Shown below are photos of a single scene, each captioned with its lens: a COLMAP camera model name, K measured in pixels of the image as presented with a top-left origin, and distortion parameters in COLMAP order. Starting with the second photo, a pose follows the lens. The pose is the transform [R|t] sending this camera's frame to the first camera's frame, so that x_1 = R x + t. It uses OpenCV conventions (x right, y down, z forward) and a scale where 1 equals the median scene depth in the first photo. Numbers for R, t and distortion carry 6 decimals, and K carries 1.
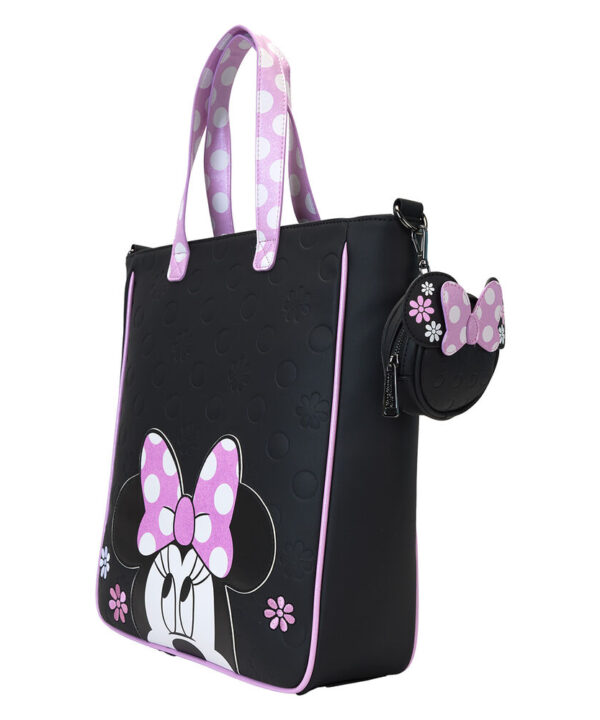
lens RADIAL K [[510.1, 0, 300.0], [0, 510.1, 360.0], [0, 0, 1]] dist [0.007599, 0.001709]
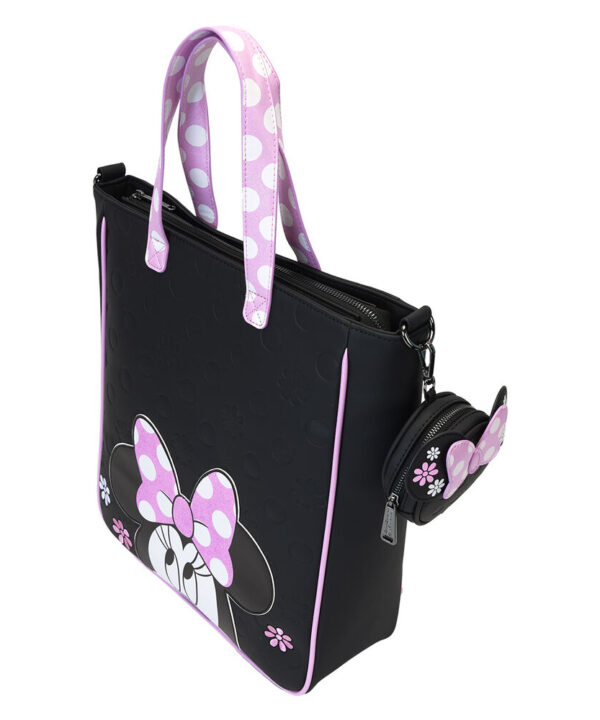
lens RADIAL K [[516.4, 0, 300.0], [0, 516.4, 360.0], [0, 0, 1]] dist [-0.002310, -0.000947]
pose [[0.999450, -0.013478, 0.030283, -0.016377], [0.005071, 0.965016, 0.262142, -0.320490], [-0.032757, -0.261844, 0.964554, 0.063177]]
